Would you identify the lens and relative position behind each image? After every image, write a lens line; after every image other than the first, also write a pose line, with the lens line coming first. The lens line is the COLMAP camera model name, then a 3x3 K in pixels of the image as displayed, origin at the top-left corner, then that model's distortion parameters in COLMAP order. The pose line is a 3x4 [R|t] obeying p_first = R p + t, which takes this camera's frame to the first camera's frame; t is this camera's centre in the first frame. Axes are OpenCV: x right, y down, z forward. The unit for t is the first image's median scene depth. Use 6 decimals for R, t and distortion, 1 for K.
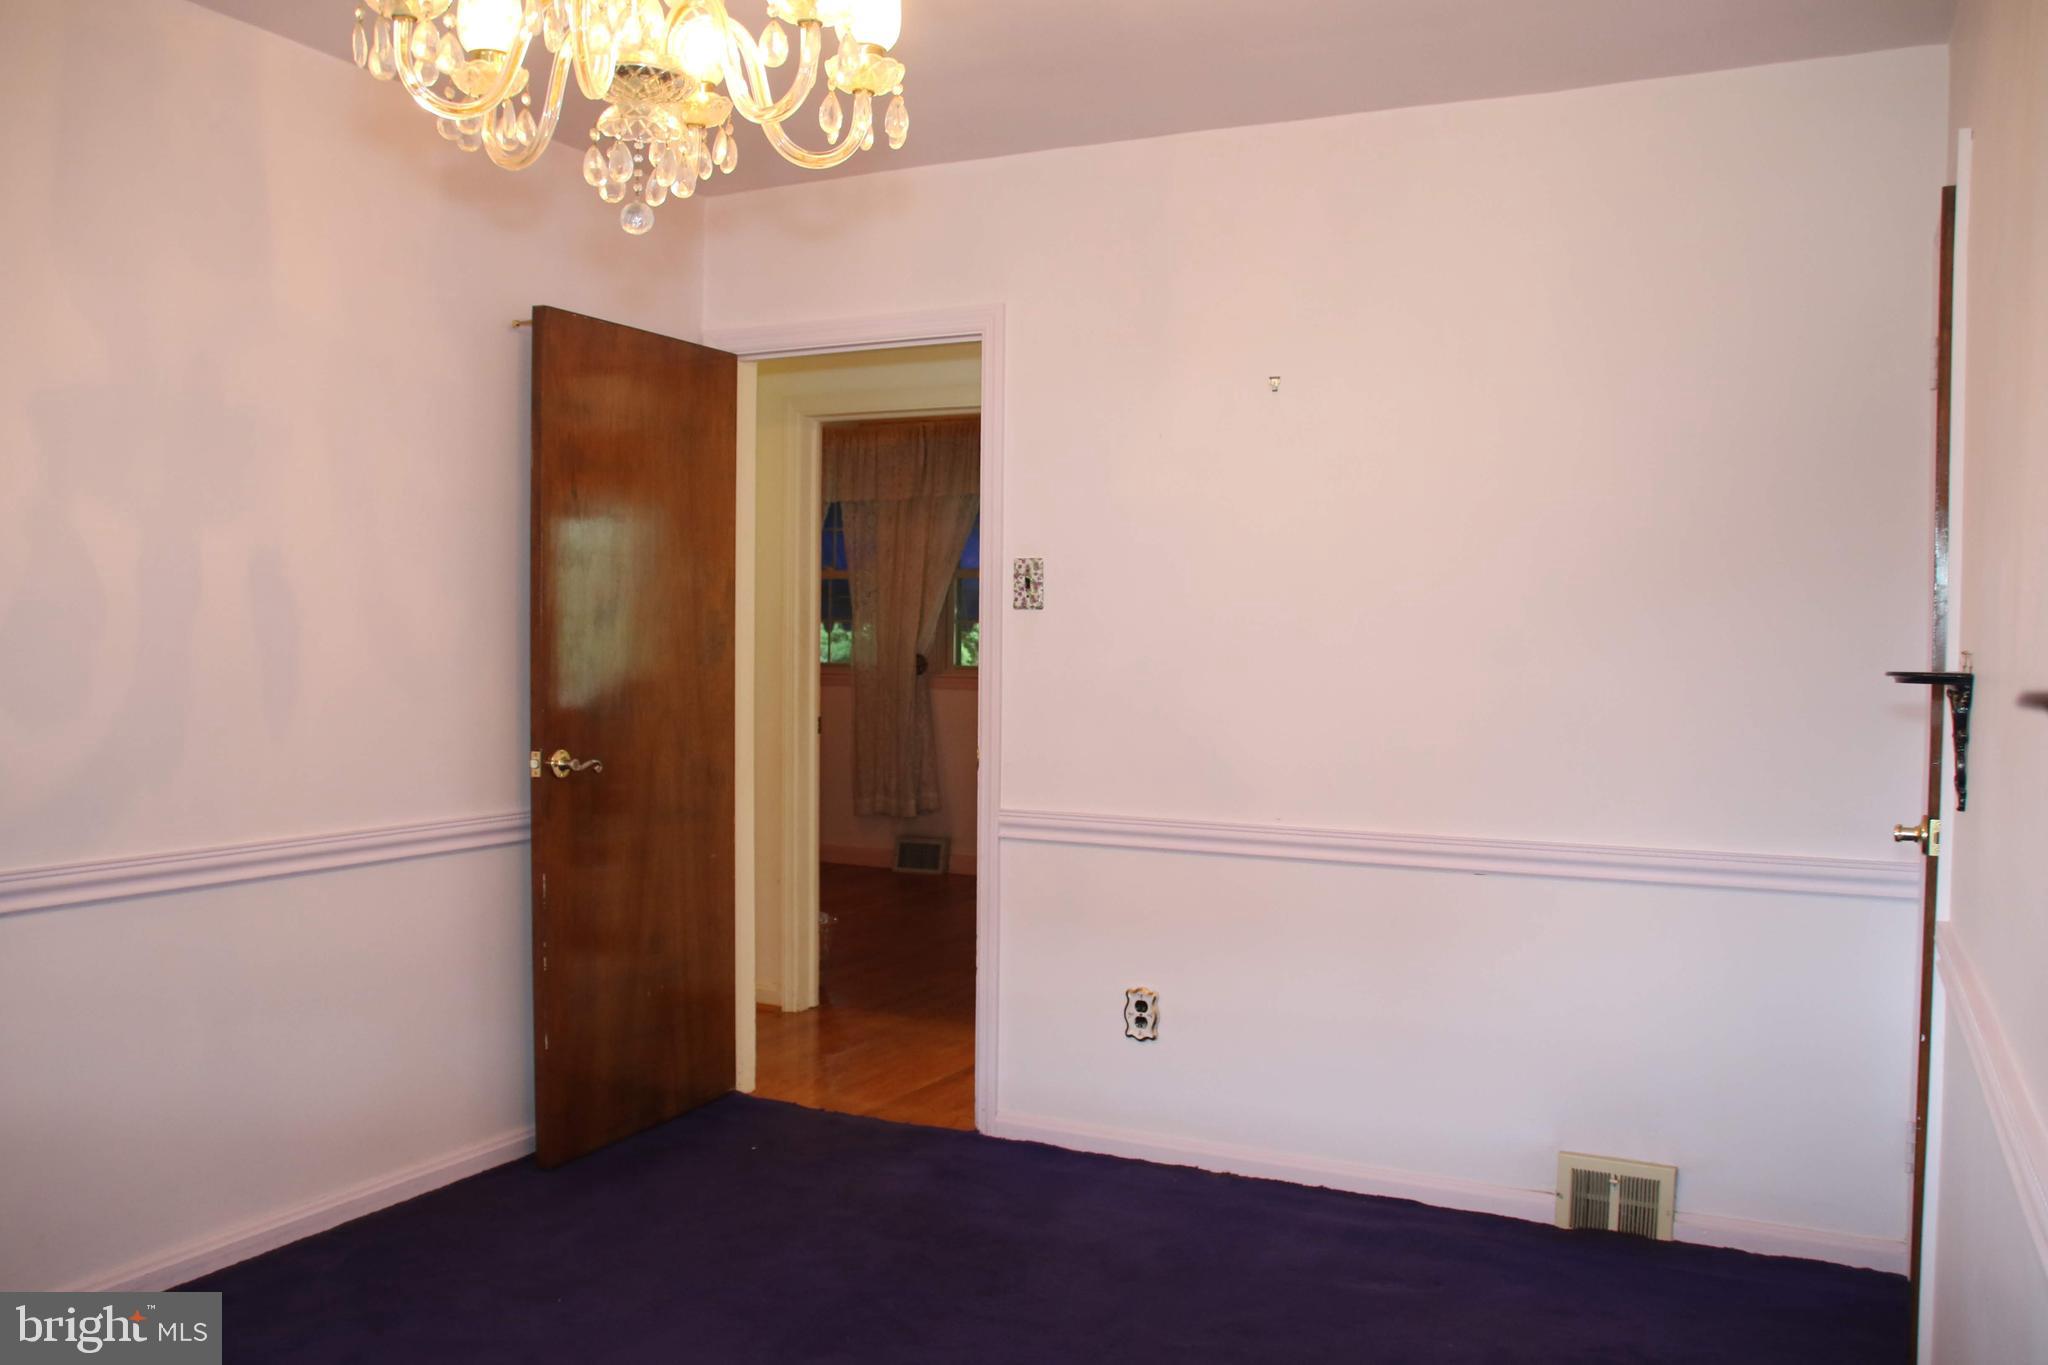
lens RADIAL K [[1700.2, 0, 1021.6], [0, 1700.2, 686.0], [0, 0, 1]] dist [-0.137602, 0.134308]
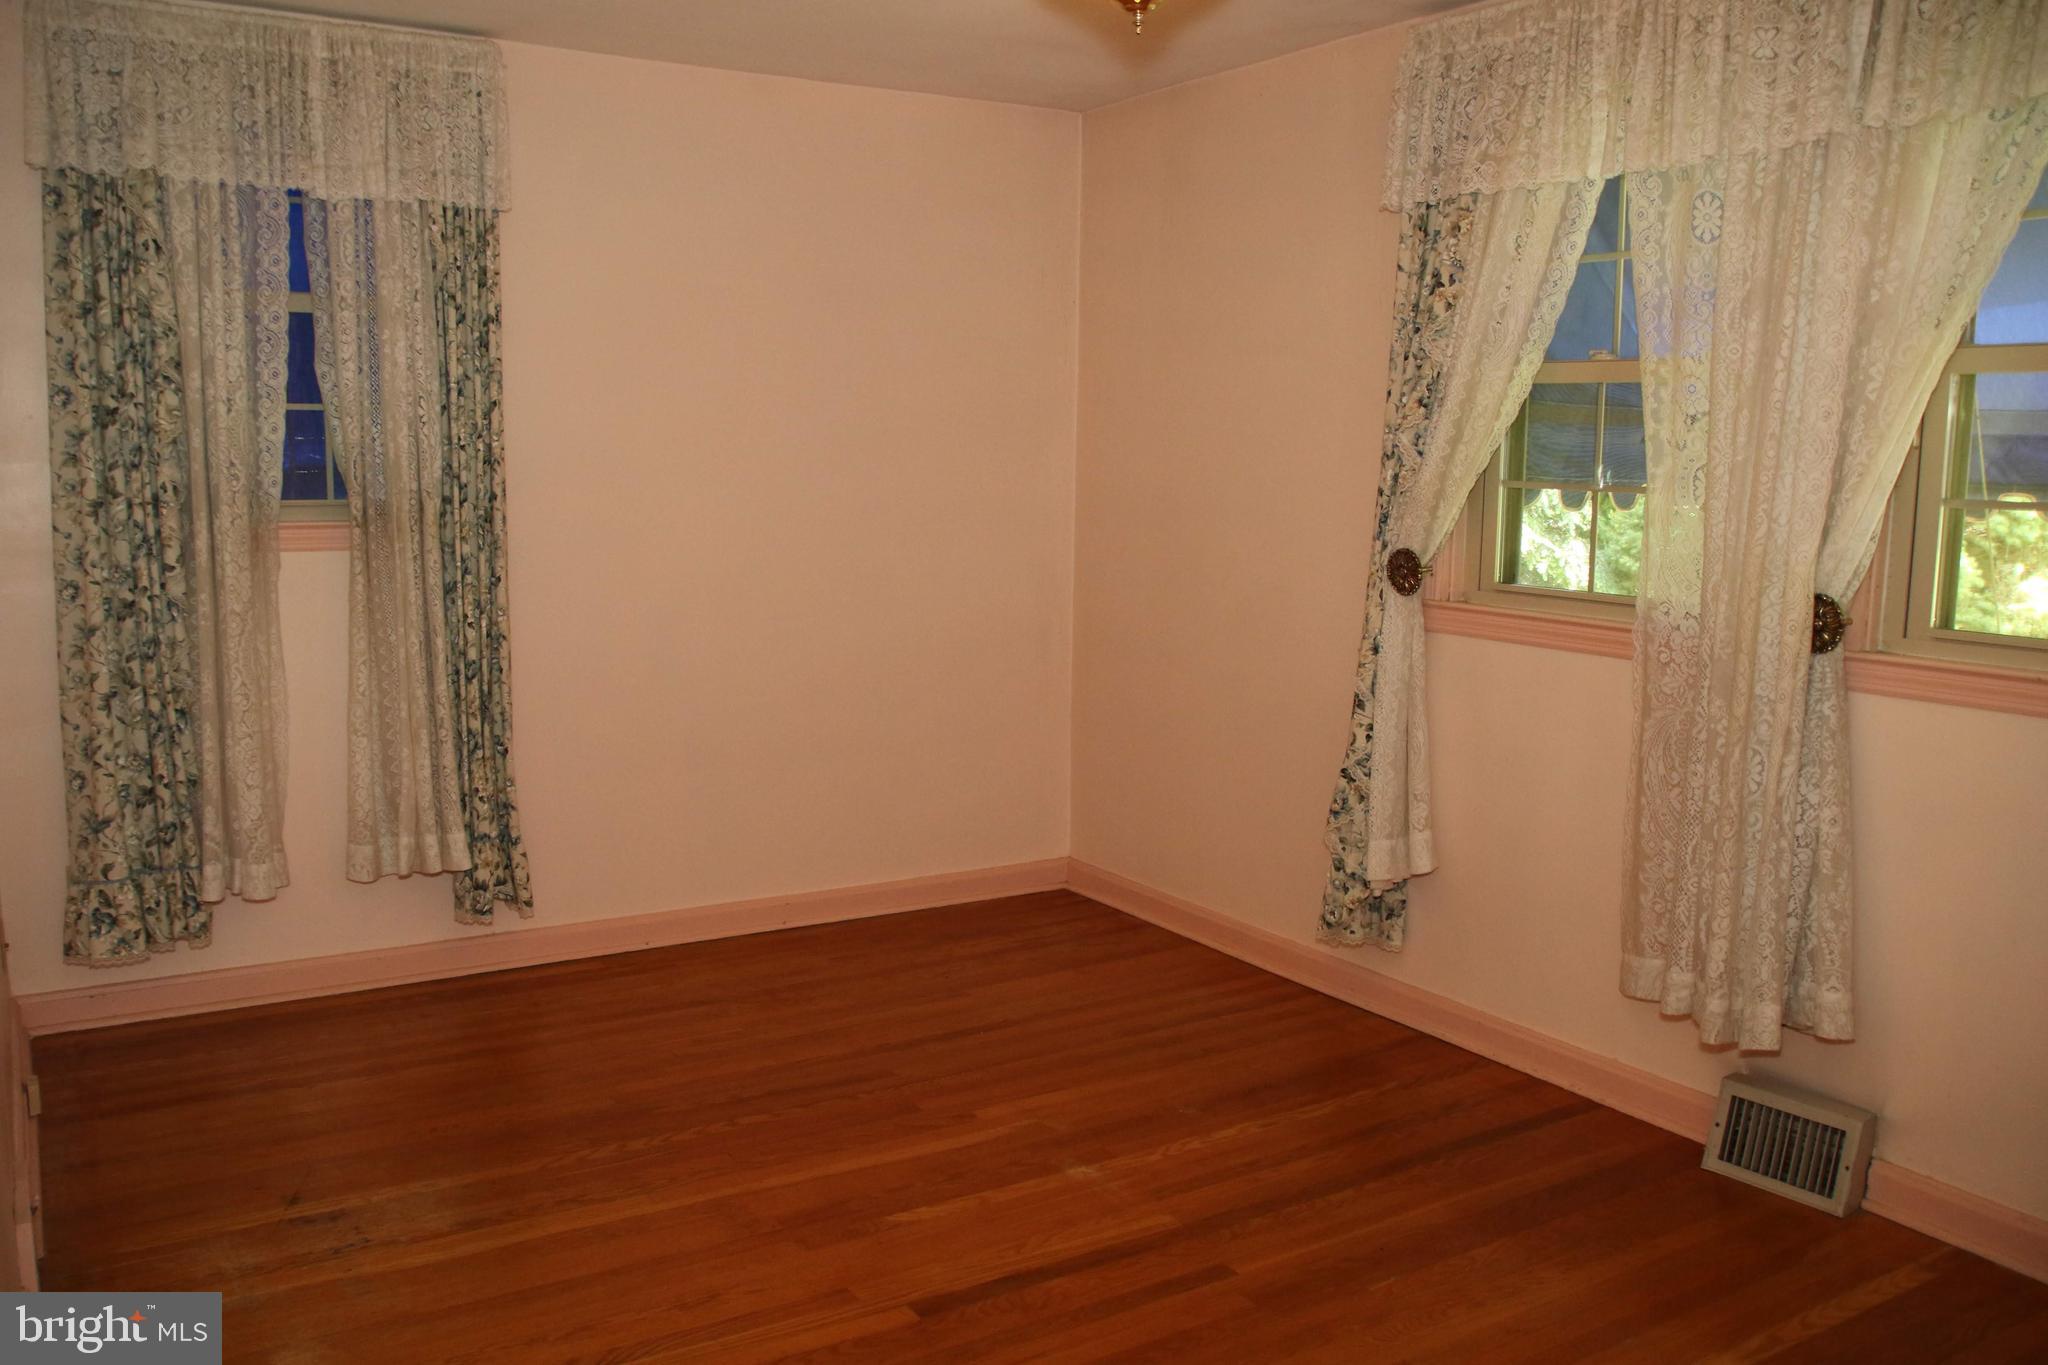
lens RADIAL K [[1700.2, 0, 1002.8], [0, 1700.2, 683.4], [0, 0, 1]] dist [-0.137602, 0.134308]
pose [[0.849982, 0.071868, -0.521886, -0.024606], [-0.017621, 0.993975, 0.108179, -0.034449], [0.526516, -0.082754, 0.846128, 0.620053]]
